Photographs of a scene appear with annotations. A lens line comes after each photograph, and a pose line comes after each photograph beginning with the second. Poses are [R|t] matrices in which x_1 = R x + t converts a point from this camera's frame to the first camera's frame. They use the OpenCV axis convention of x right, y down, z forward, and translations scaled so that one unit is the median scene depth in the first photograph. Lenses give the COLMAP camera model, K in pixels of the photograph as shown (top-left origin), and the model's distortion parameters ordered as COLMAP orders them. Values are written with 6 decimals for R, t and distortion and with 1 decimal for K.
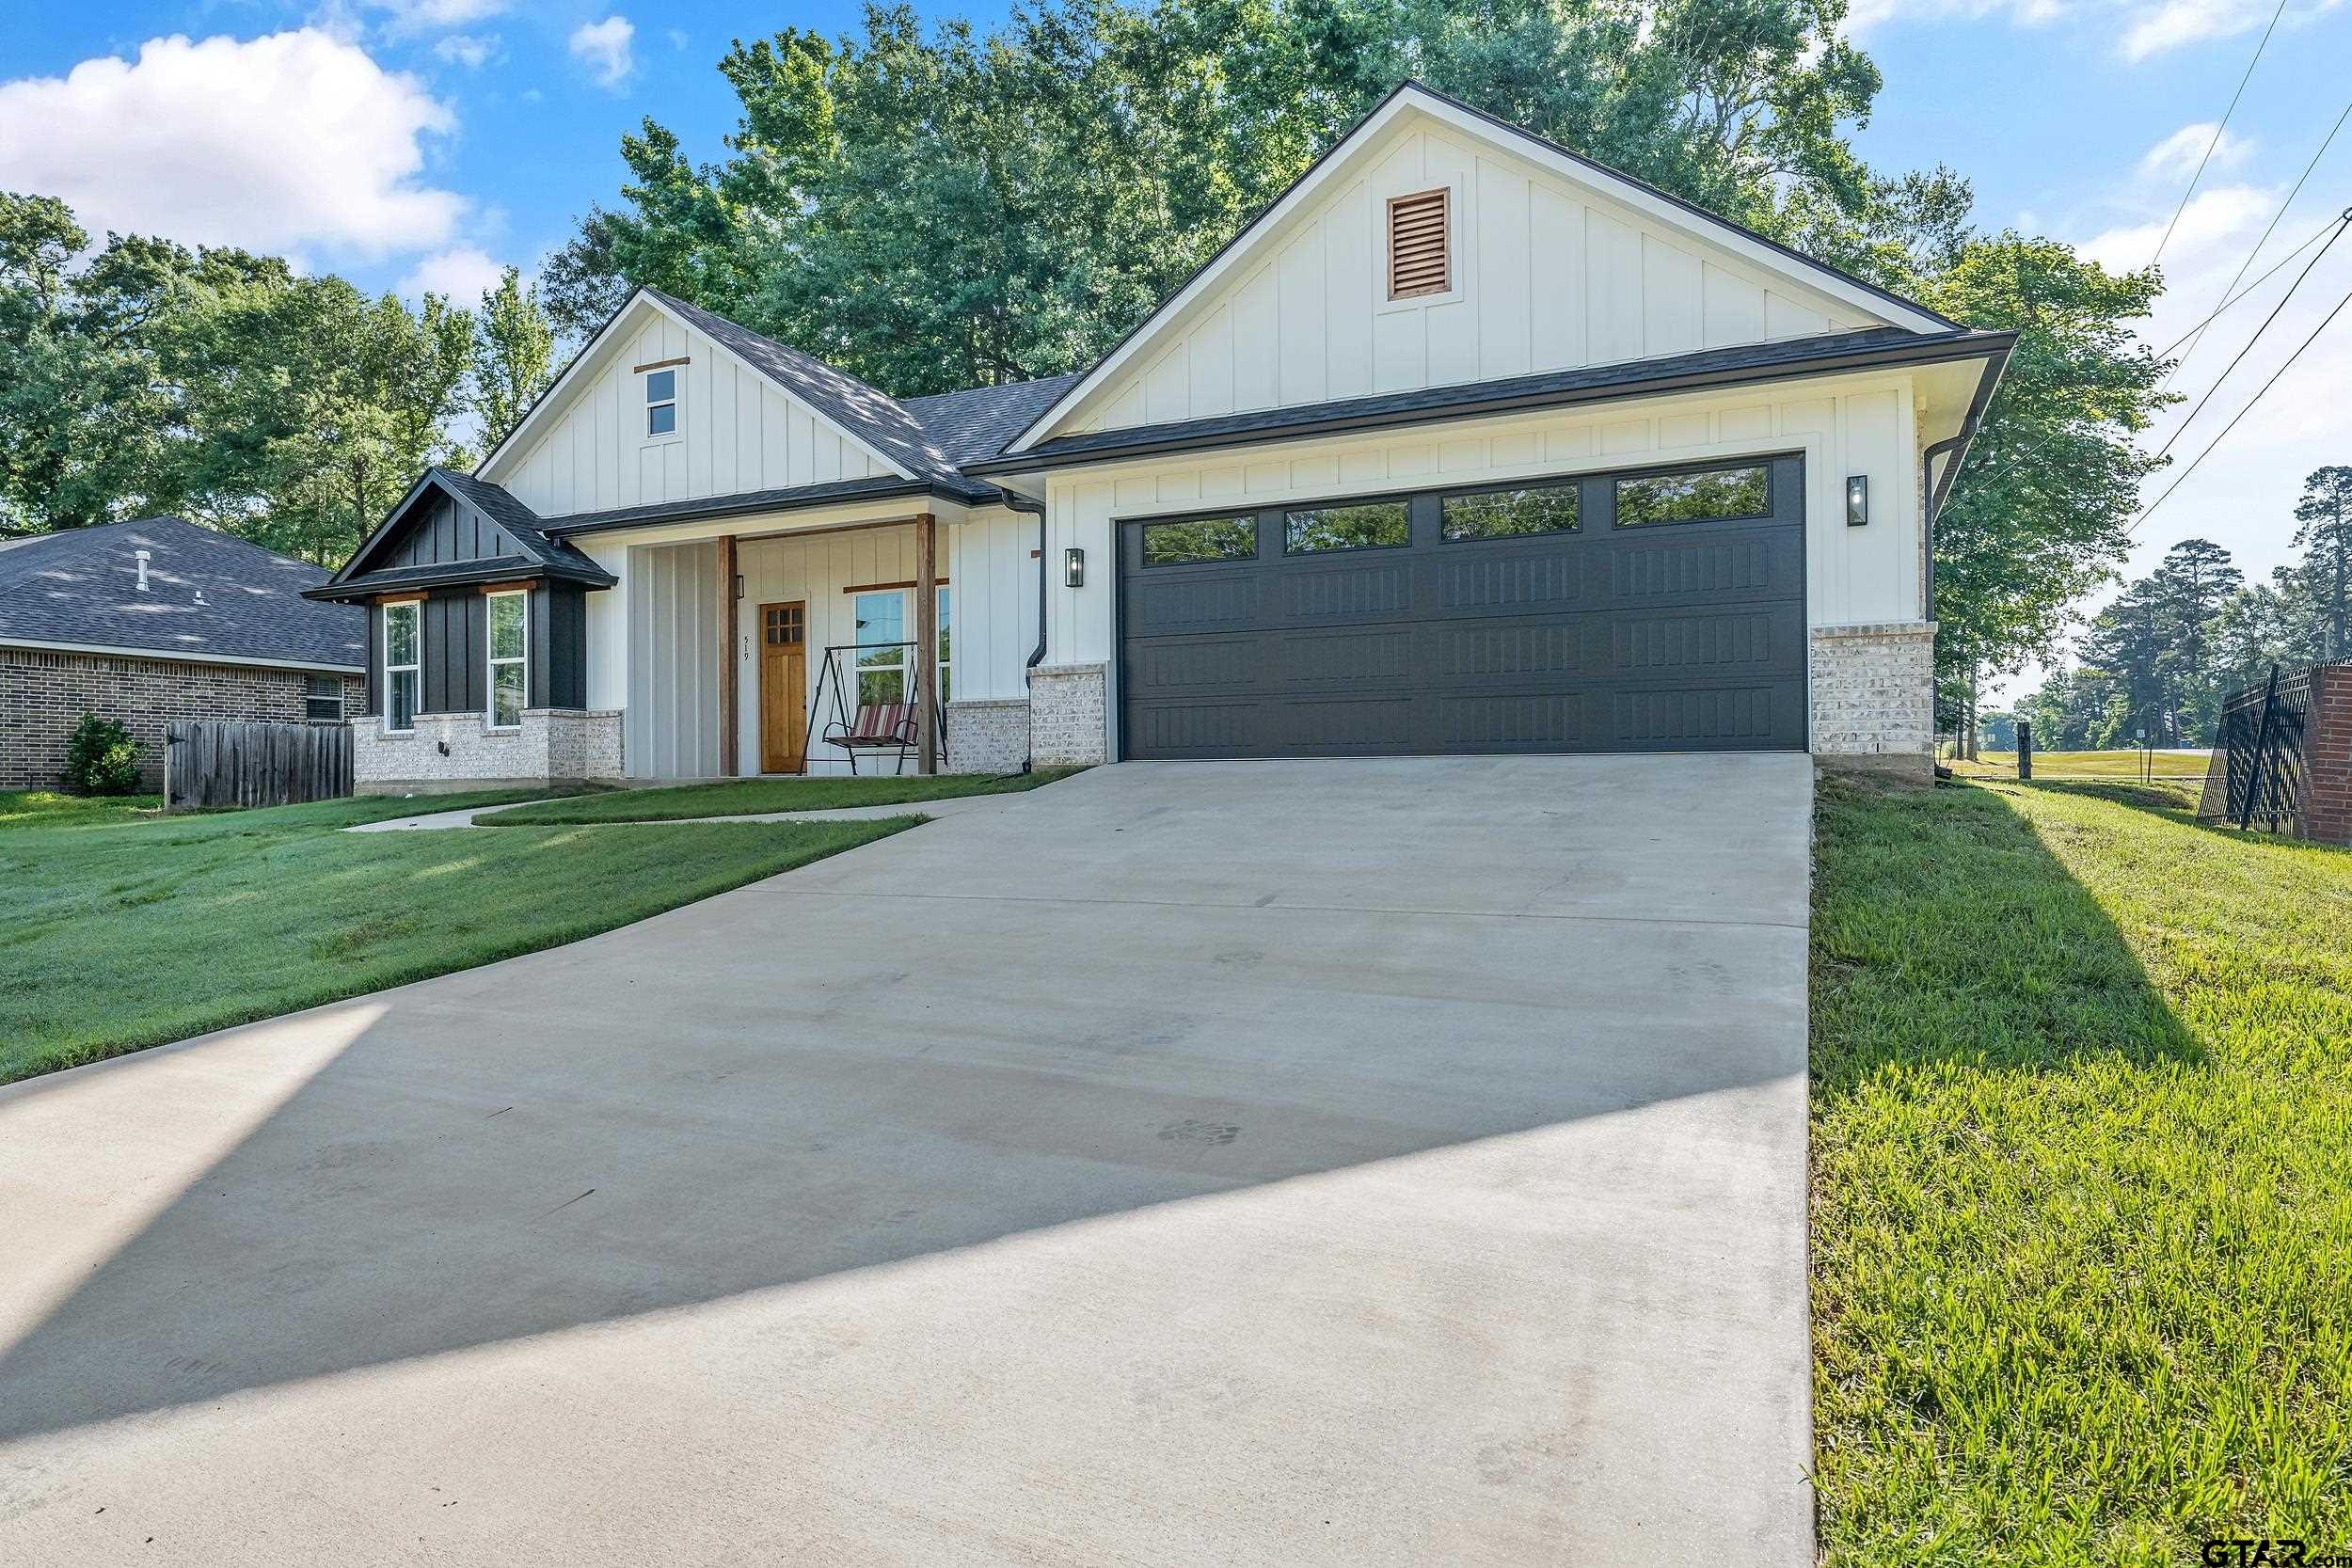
lens RADIAL K [[1389.7, 0, 1129.8], [0, 1389.7, 787.0], [0, 0, 1]] dist [0.002299, 0.000573]
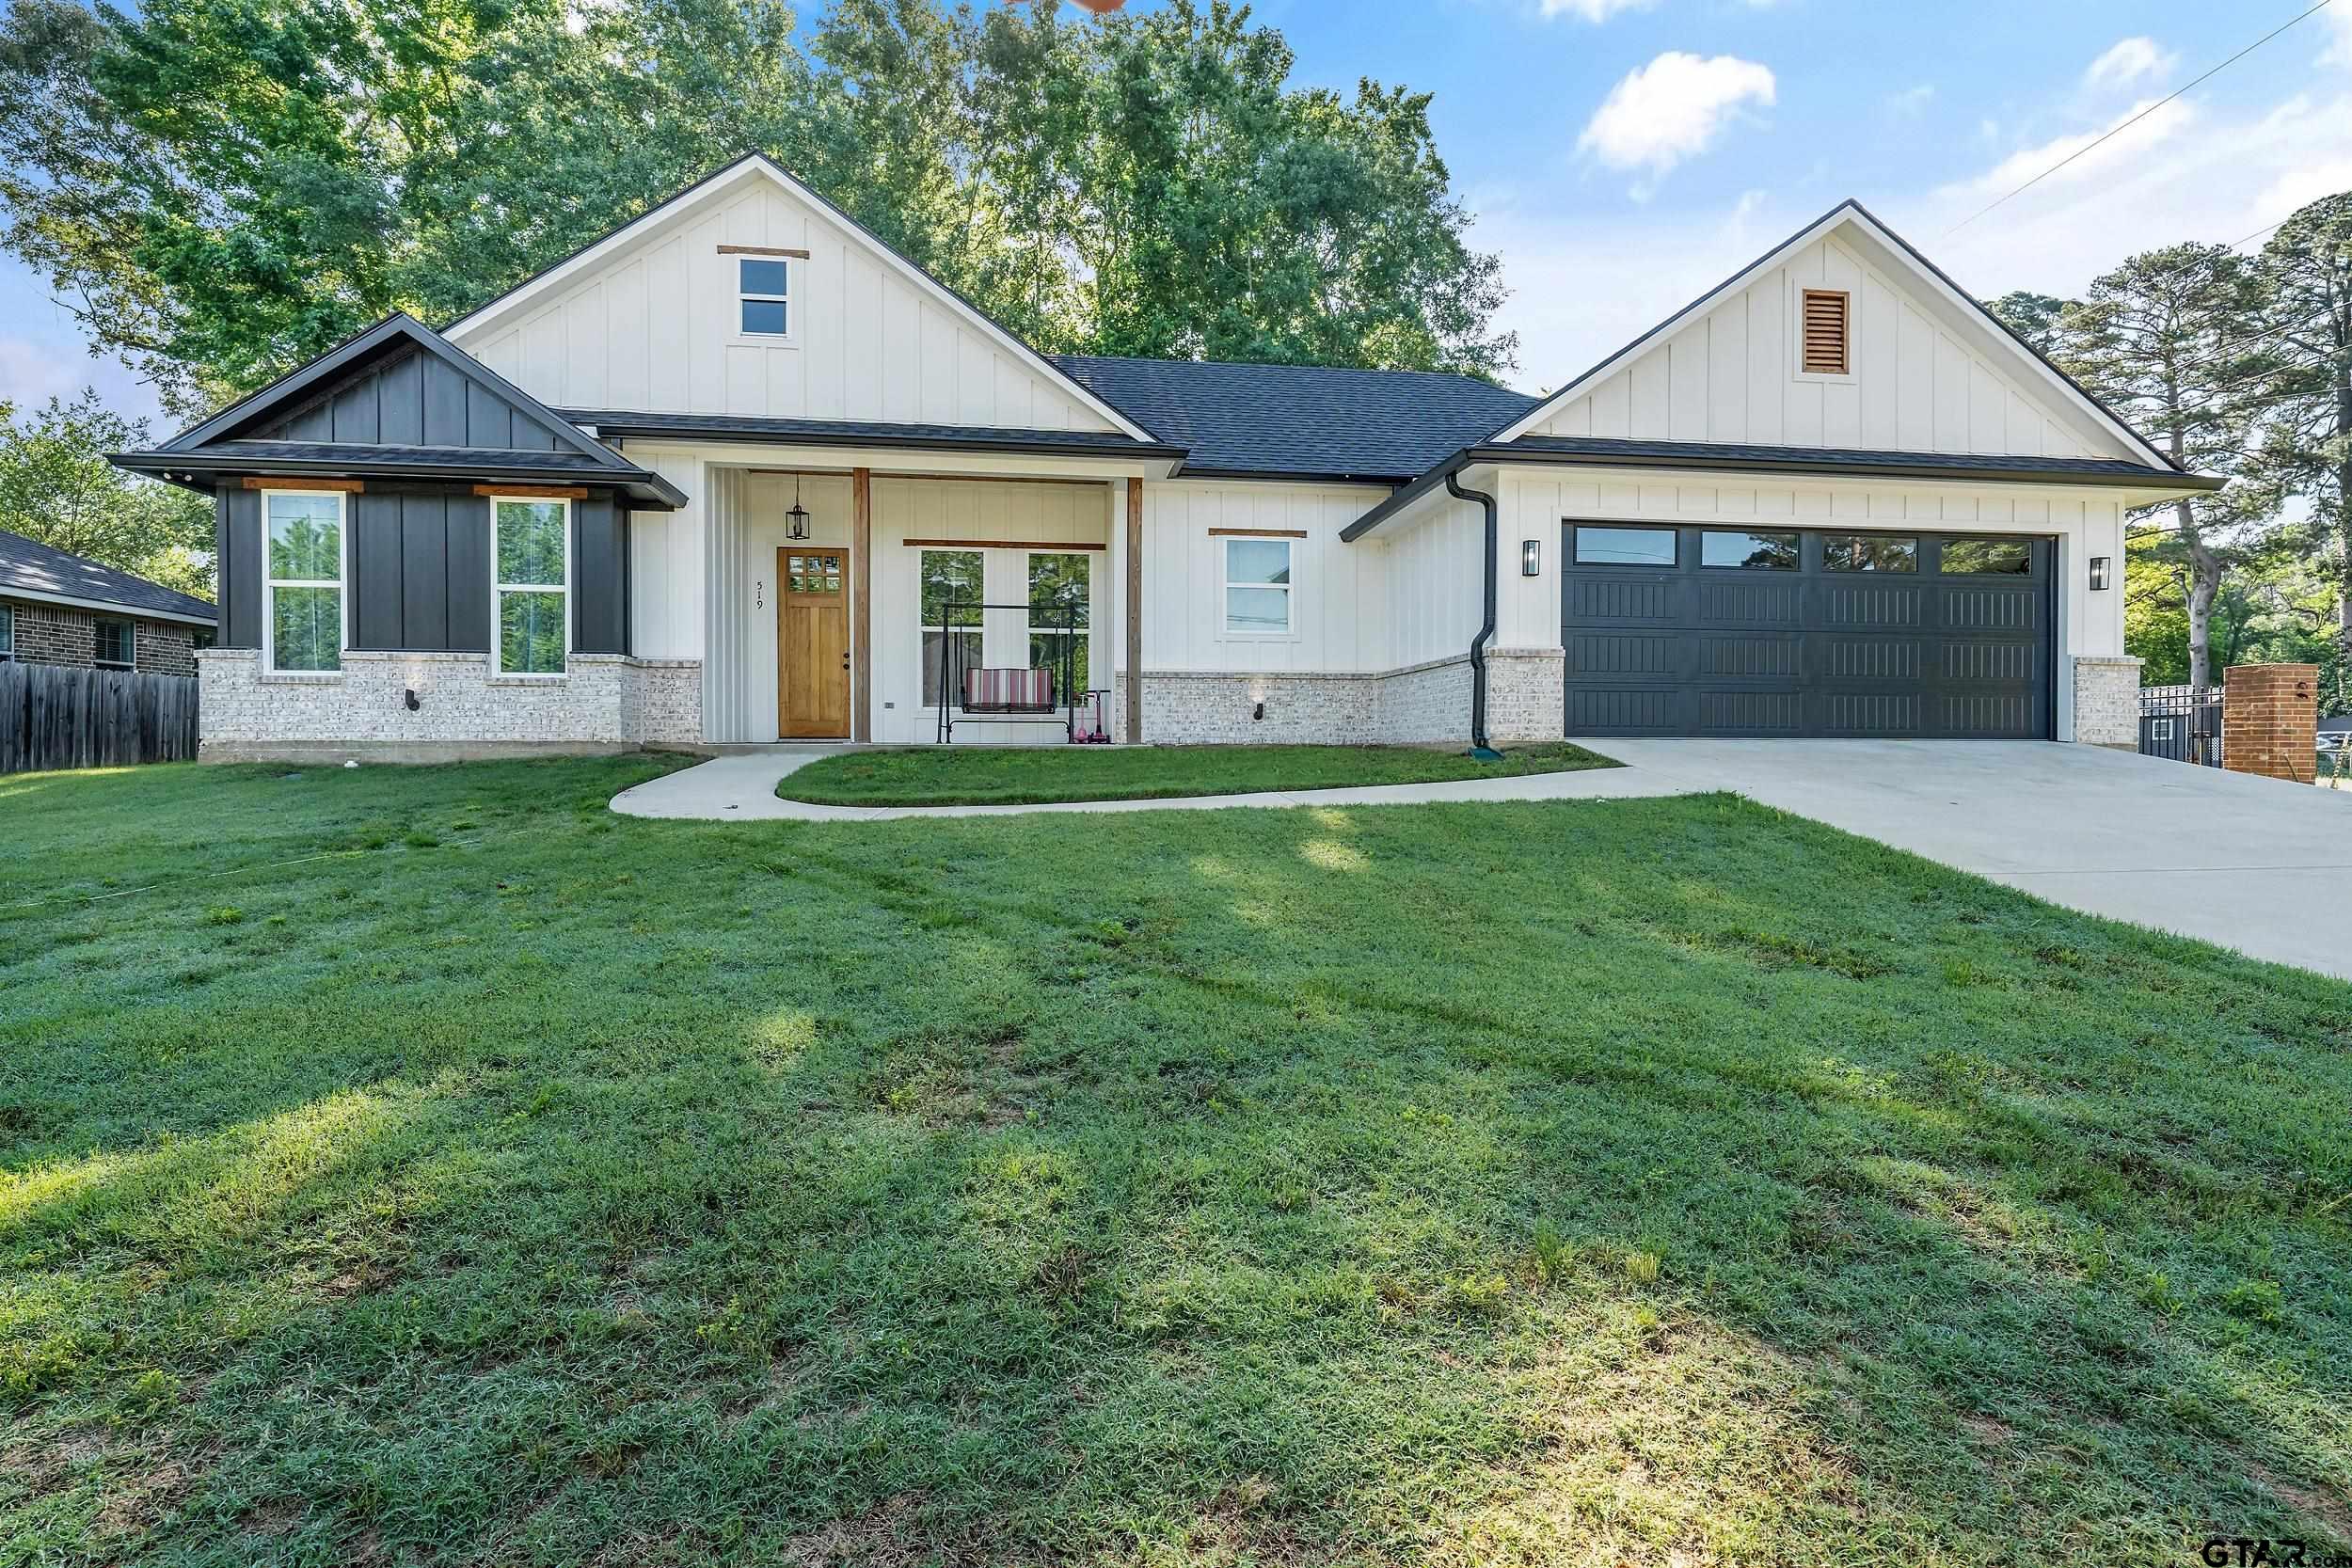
lens RADIAL K [[1143.4, 0, 1166.9], [0, 1143.4, 771.2], [0, 0, 1]] dist [-0.000448, 0.000483]
pose [[0.827397, -0.002002, 0.561615, -0.516828], [-0.008639, 0.999830, 0.016292, -0.003027], [-0.561552, -0.018332, 0.827239, 0.282189]]
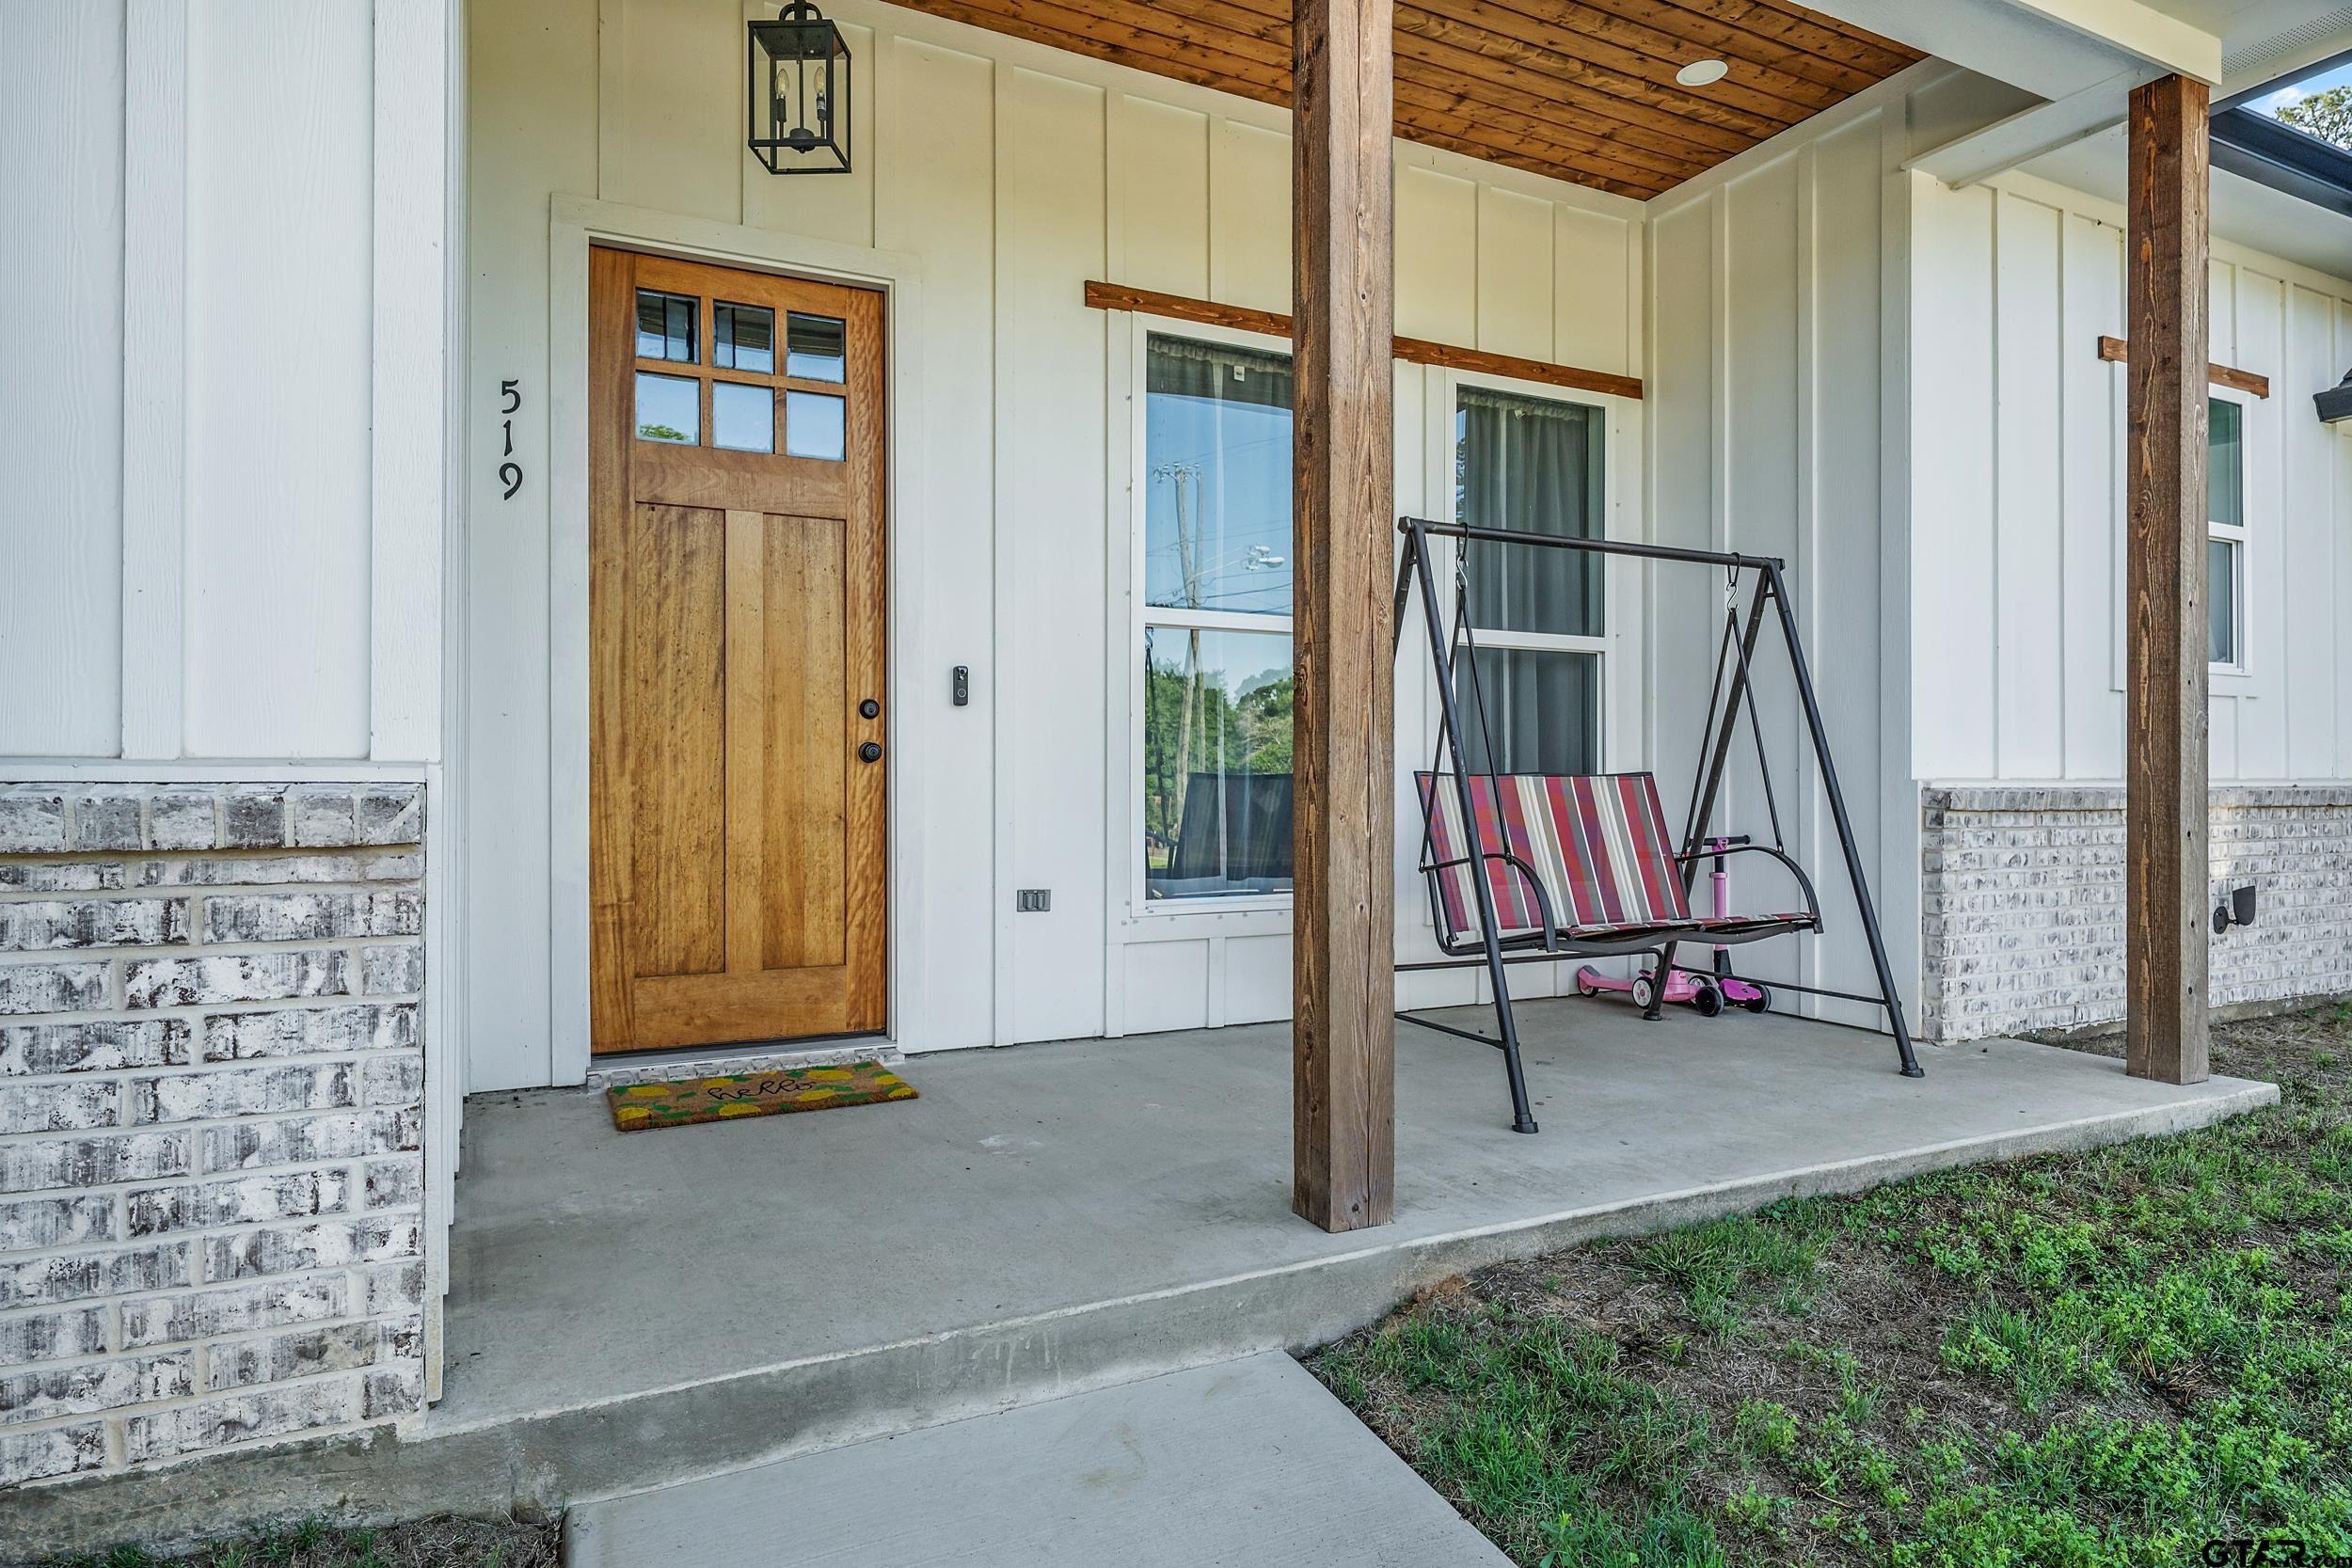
lens RADIAL K [[1374.8, 0, 1176.0], [0, 1374.8, 784.0], [0, 0, 1]] dist [0.002413, 0.000573]
pose [[0.587659, 0.007008, 0.809078, -0.416964], [-0.006155, 0.999972, -0.004191, -0.055355], [-0.809085, -0.002517, 0.587686, 0.888133]]
